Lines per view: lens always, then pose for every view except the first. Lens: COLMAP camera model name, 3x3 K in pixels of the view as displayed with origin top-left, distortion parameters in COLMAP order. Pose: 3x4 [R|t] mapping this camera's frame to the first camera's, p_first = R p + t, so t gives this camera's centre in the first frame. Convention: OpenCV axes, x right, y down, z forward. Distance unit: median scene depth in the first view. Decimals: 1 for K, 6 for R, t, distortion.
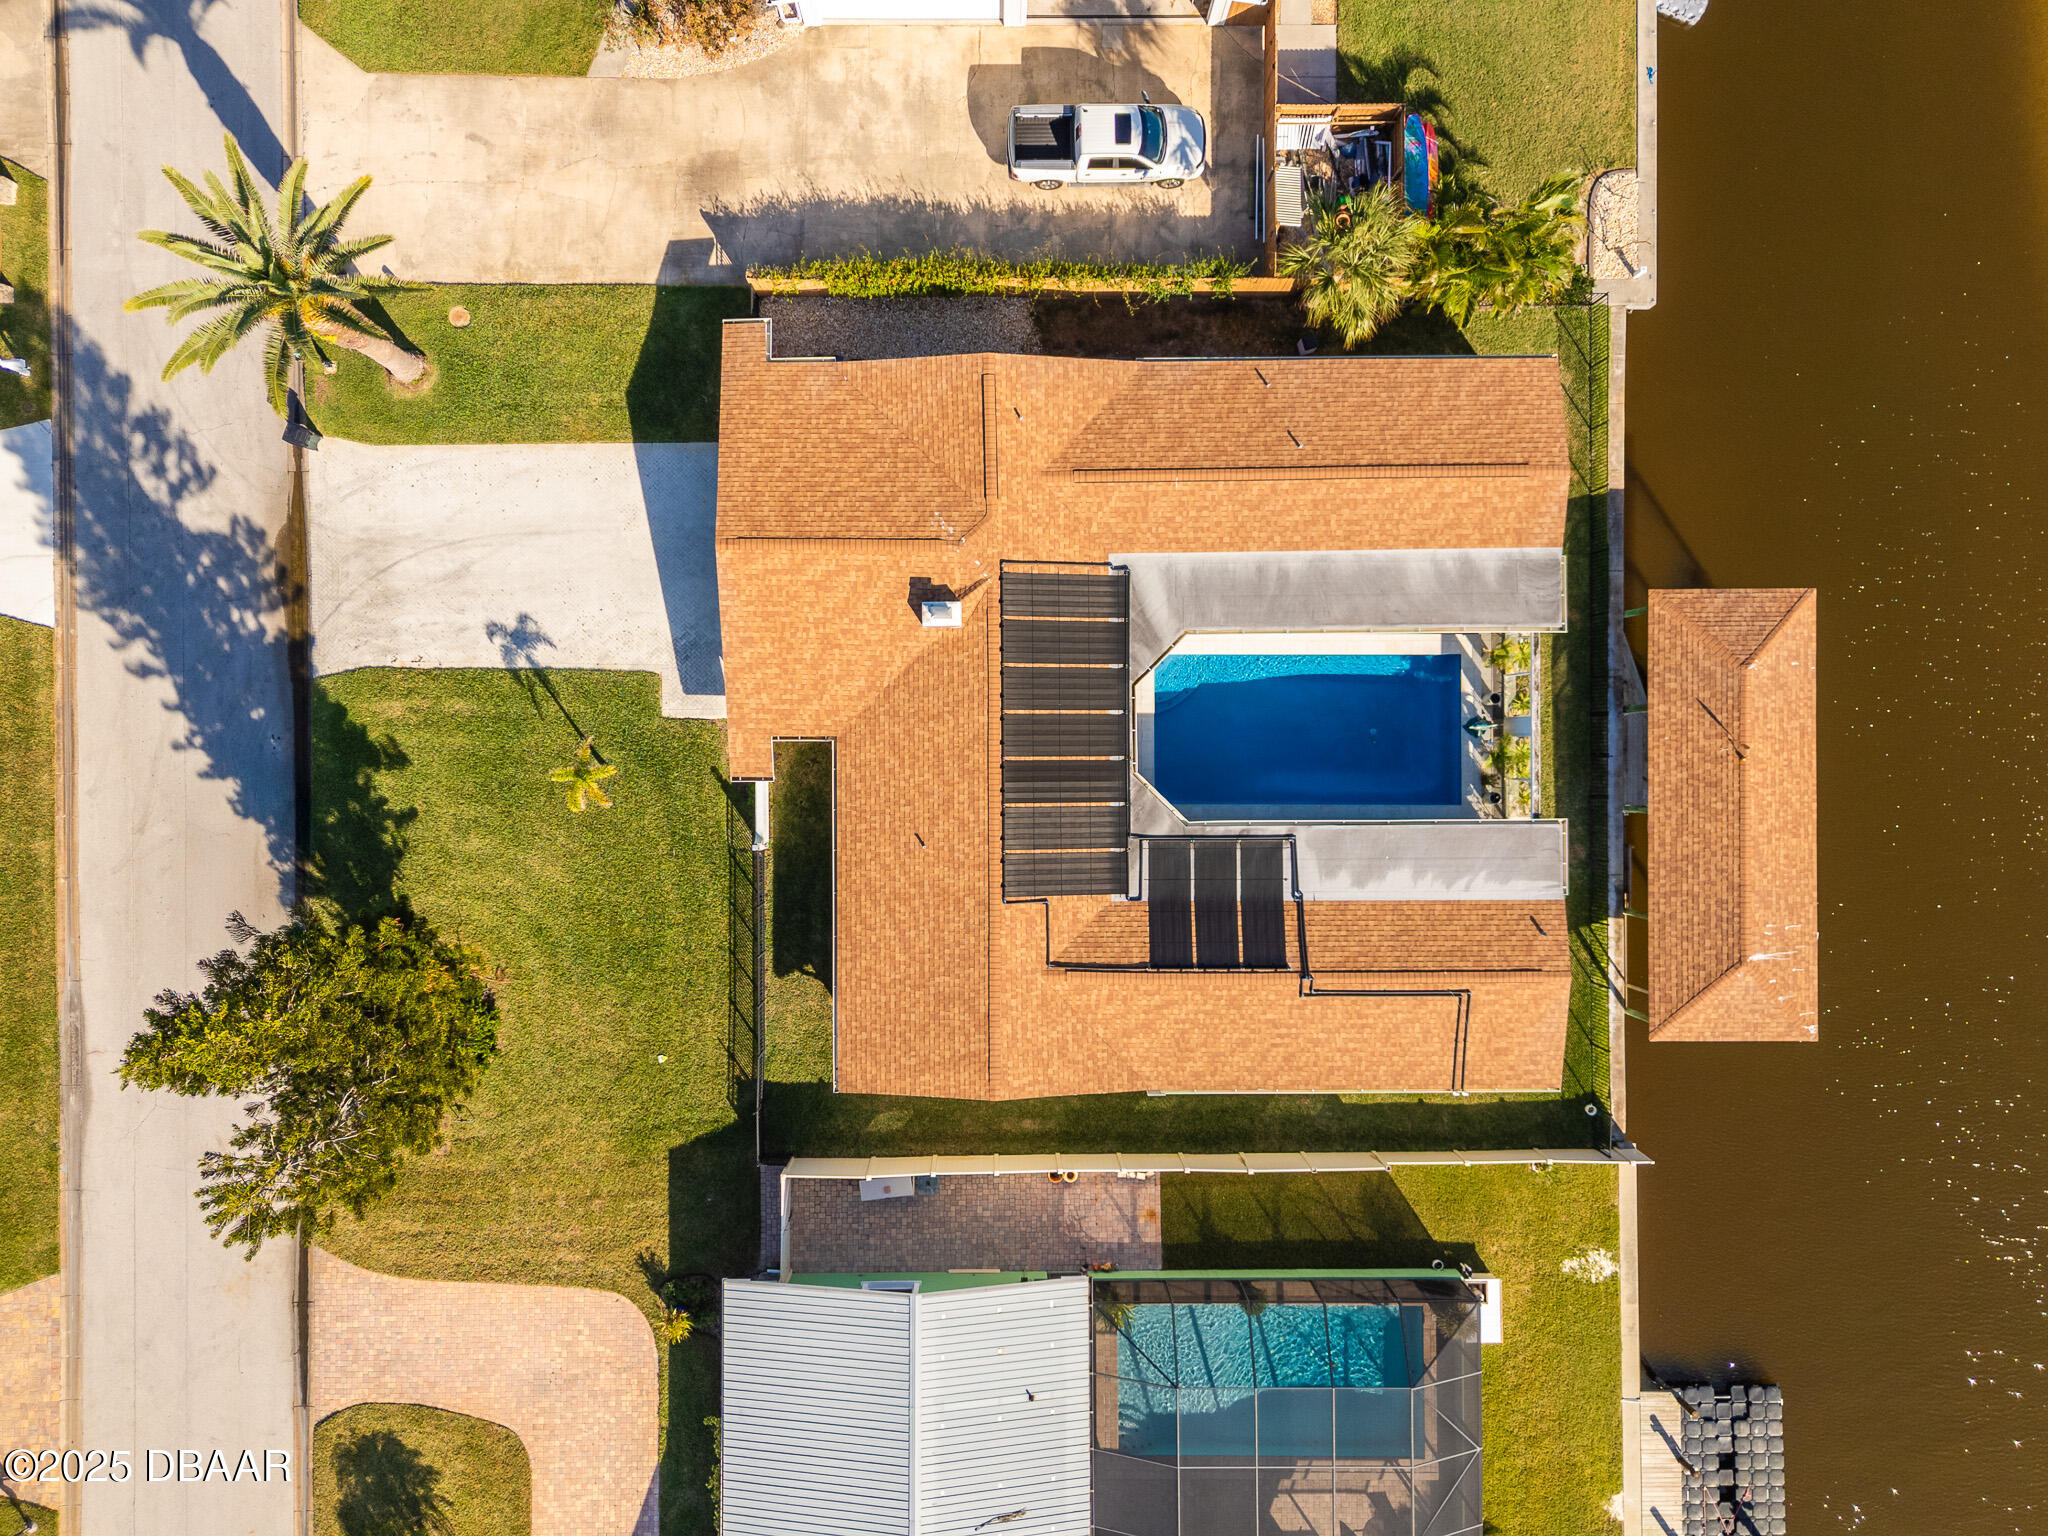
lens RADIAL K [[1487.7, 0, 1024.0], [0, 1487.7, 768.0], [0, 0, 1]] dist [0.113600, -0.150630]
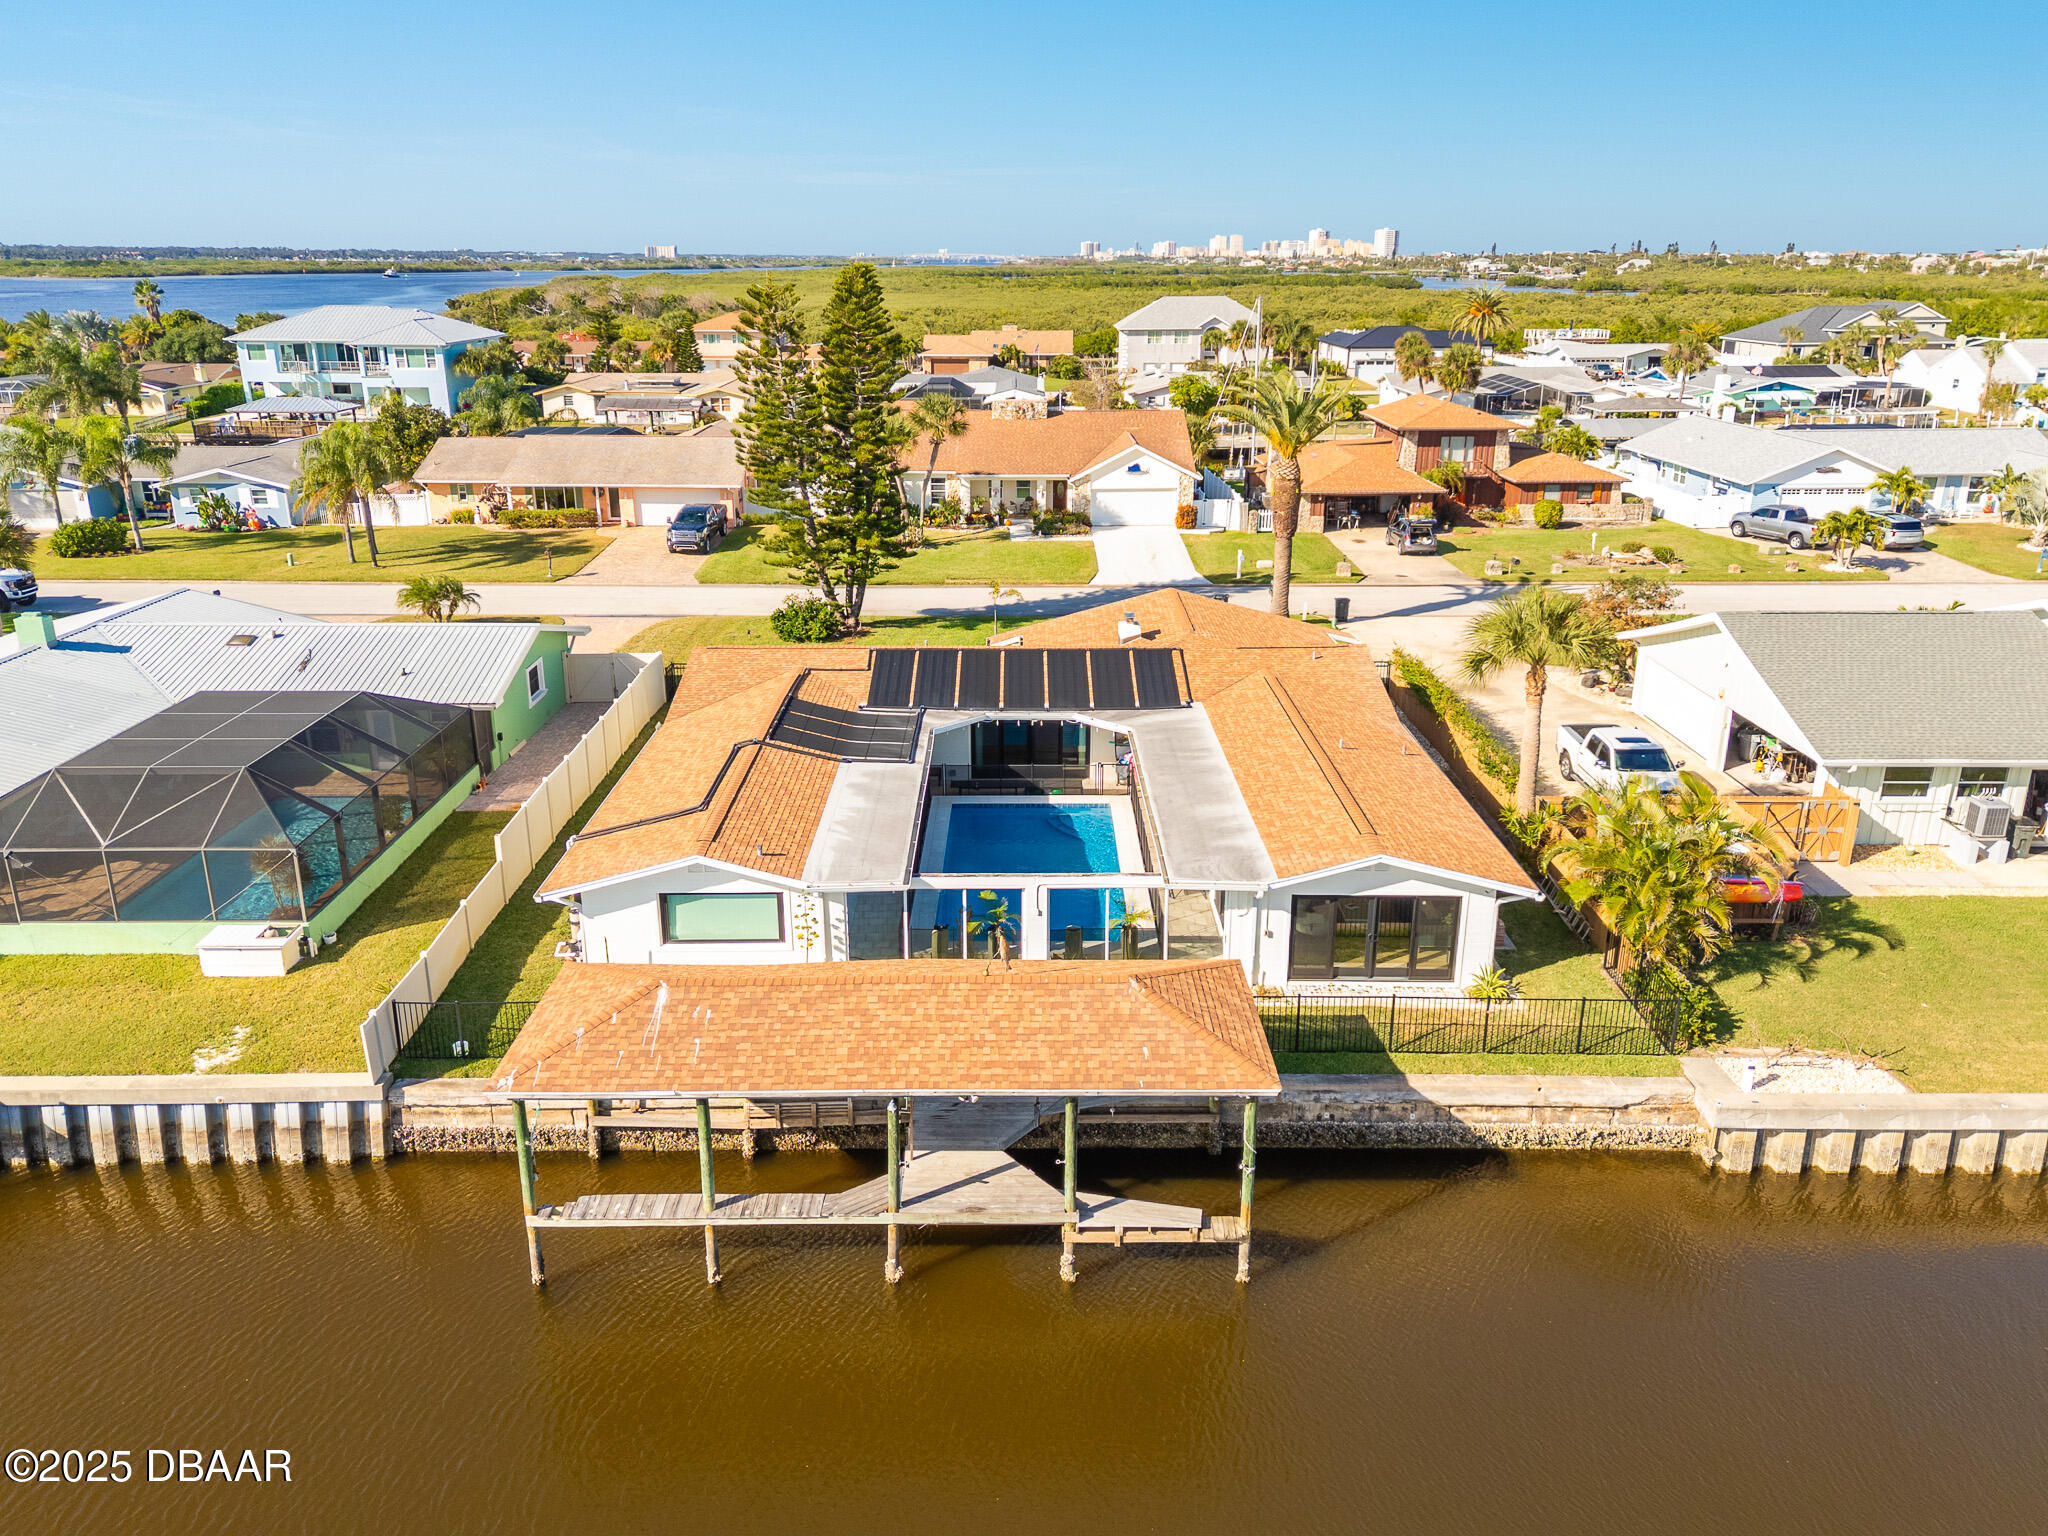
lens RADIAL K [[1490.0, 0, 1021.1], [0, 1490.0, 773.4], [0, 0, 1]] dist [0.067377, -0.055898]
pose [[-0.001553, 0.323434, -0.946249, 0.988740], [-0.999991, 0.003243, 0.002750, -0.021710], [0.003958, 0.946245, 0.323426, 0.679899]]
